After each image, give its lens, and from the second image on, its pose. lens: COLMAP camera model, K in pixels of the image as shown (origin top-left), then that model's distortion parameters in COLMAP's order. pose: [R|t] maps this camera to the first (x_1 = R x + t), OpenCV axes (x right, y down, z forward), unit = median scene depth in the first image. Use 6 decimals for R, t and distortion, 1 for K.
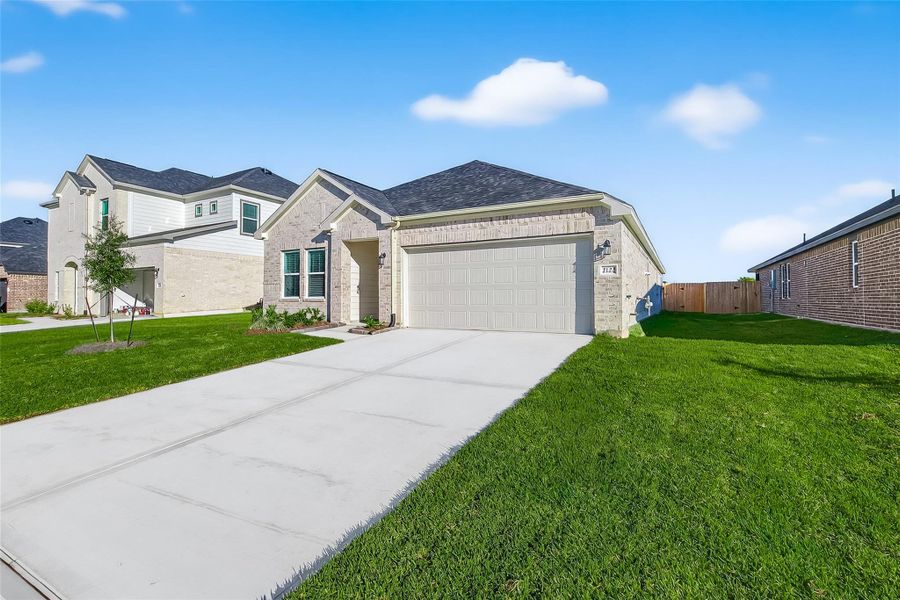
lens RADIAL K [[418.9, 0, 450.0], [0, 418.9, 300.0], [0, 0, 1]] dist [0.000110, -0.000029]
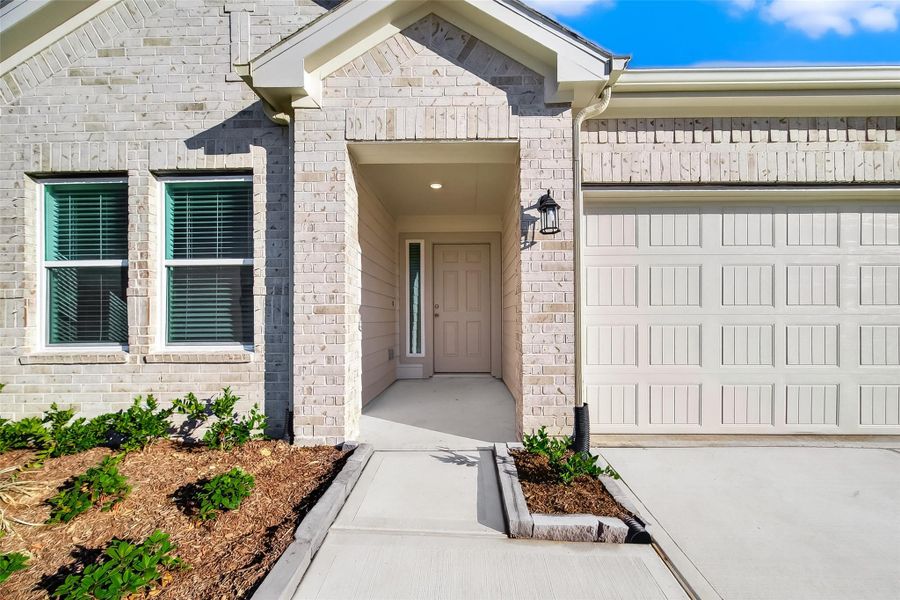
lens RADIAL K [[374.0, 0, 474.6], [0, 374.0, 310.4], [0, 0, 1]] dist [-0.000996, -0.000135]
pose [[0.882393, -0.007770, 0.470449, -0.280613], [0.007413, 0.999969, 0.002610, -0.030650], [-0.470455, 0.001184, 0.882423, 0.695641]]
